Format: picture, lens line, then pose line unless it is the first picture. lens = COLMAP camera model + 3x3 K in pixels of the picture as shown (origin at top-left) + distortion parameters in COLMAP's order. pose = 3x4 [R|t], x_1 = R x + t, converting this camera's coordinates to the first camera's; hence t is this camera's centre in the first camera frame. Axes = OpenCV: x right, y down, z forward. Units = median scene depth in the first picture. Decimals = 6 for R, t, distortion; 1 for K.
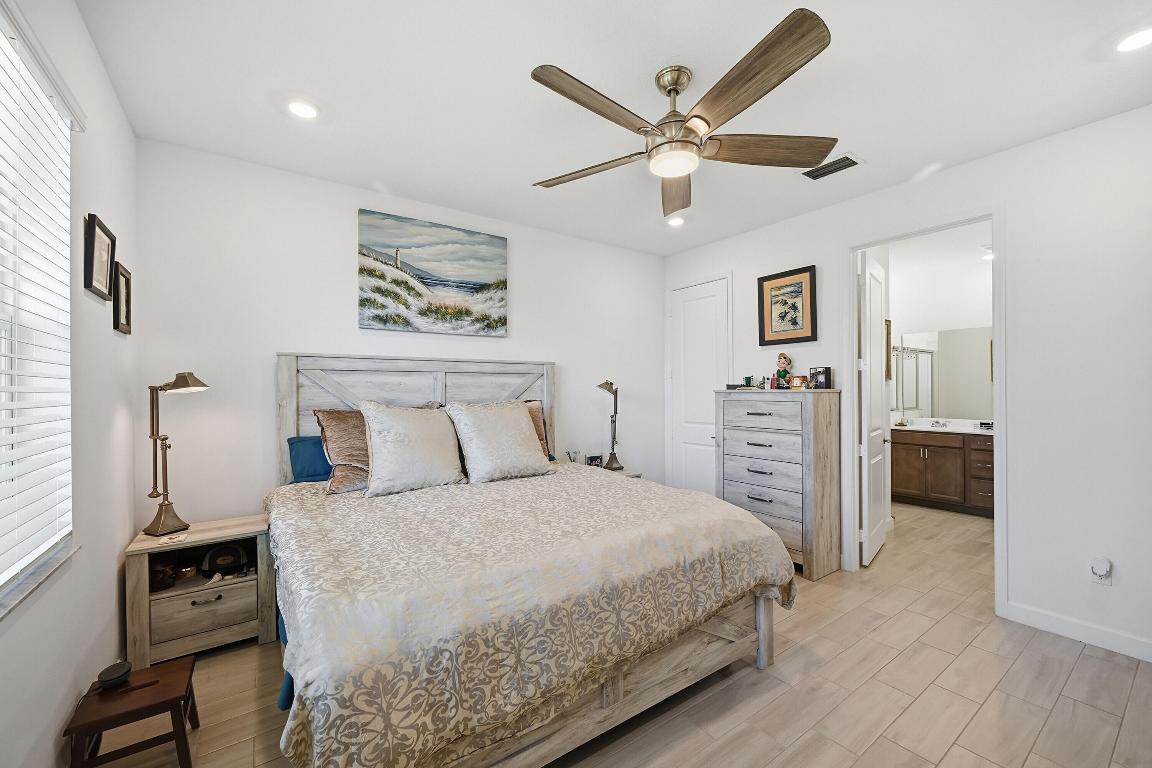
lens RADIAL K [[463.2, 0, 577.7], [0, 463.2, 389.8], [0, 0, 1]] dist [-0.000195, -0.000268]
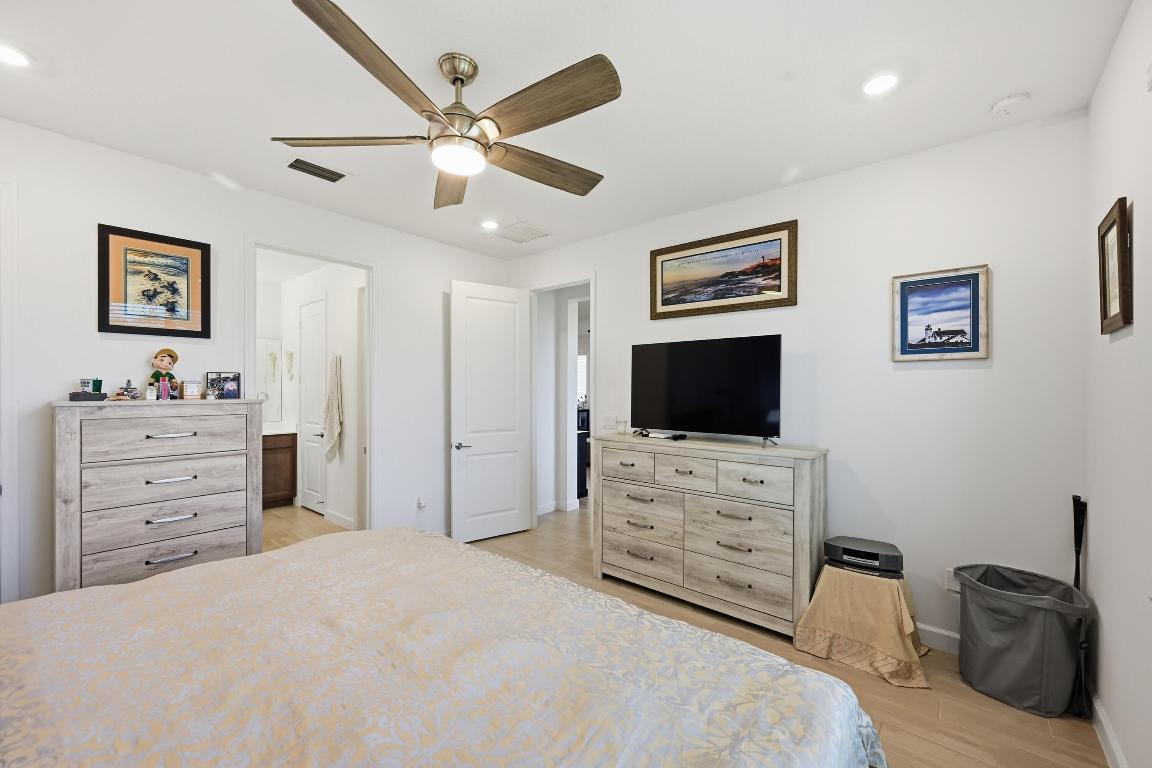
lens RADIAL K [[458.3, 0, 578.7], [0, 458.3, 388.0], [0, 0, 1]] dist [-0.000326, 0.000184]
pose [[-0.250205, 0.005060, 0.968180, -0.392387], [0.000234, 0.999987, -0.005166, -0.014373], [-0.968193, -0.001066, -0.250203, 0.539670]]
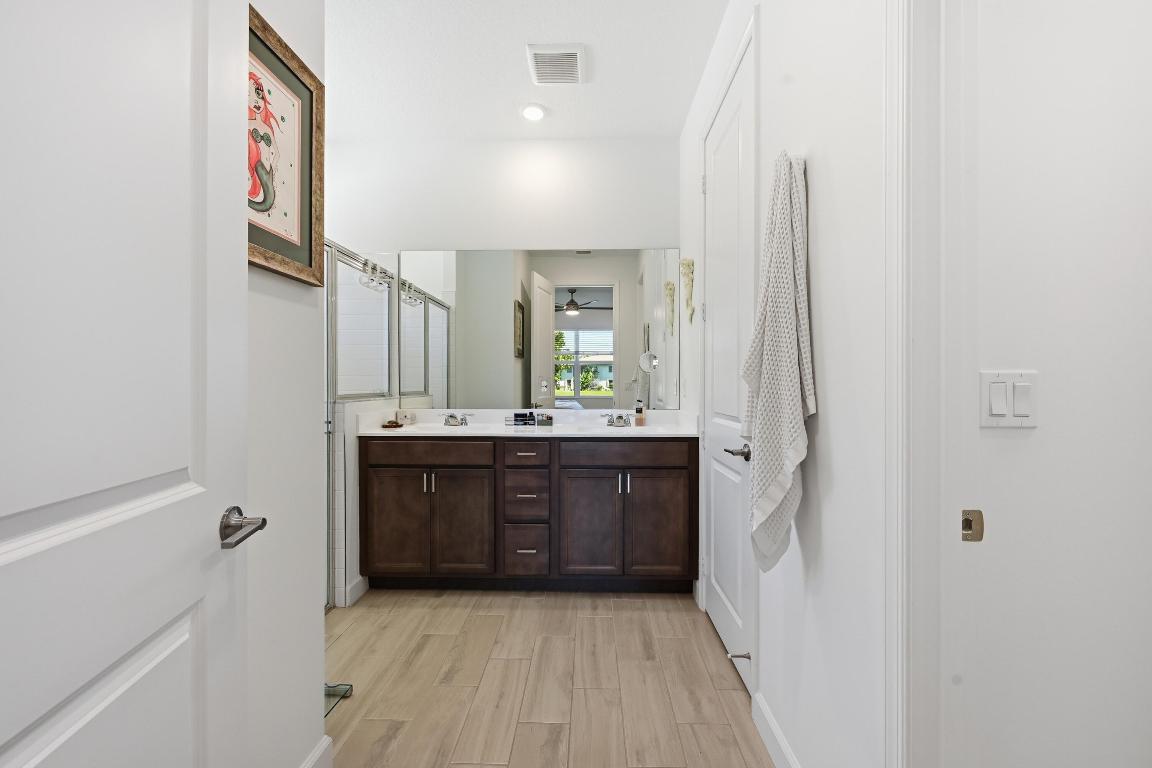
lens RADIAL K [[458.3, 0, 578.7], [0, 458.3, 388.0], [0, 0, 1]] dist [-0.000326, 0.000184]
pose [[0.606015, 0.002734, 0.795448, 0.618061], [-0.003694, 0.999993, -0.000622, 0.051547], [-0.795444, -0.002561, 0.606021, 0.784949]]
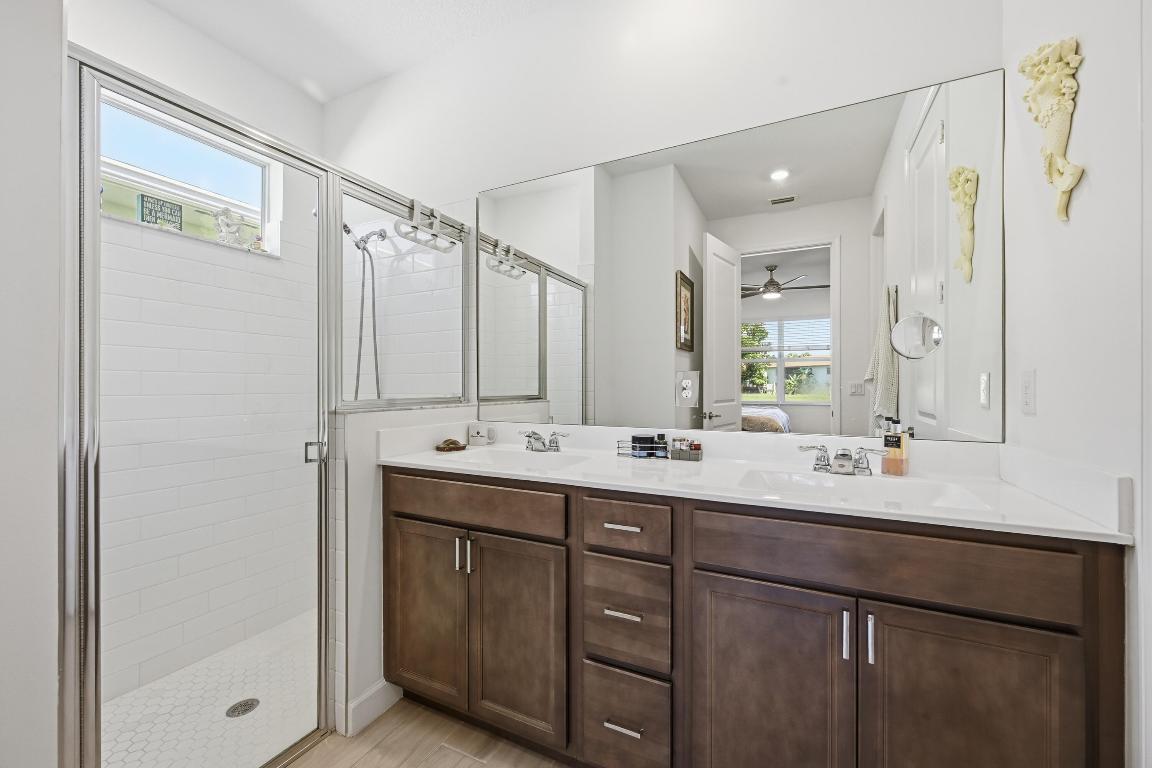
lens RADIAL K [[458.3, 0, 578.7], [0, 458.3, 388.0], [0, 0, 1]] dist [-0.000326, 0.000184]
pose [[0.882291, 0.008788, 0.470623, 0.904693], [-0.006778, 0.999959, -0.005965, 0.051233], [-0.470656, 0.002072, 0.882314, 0.967579]]
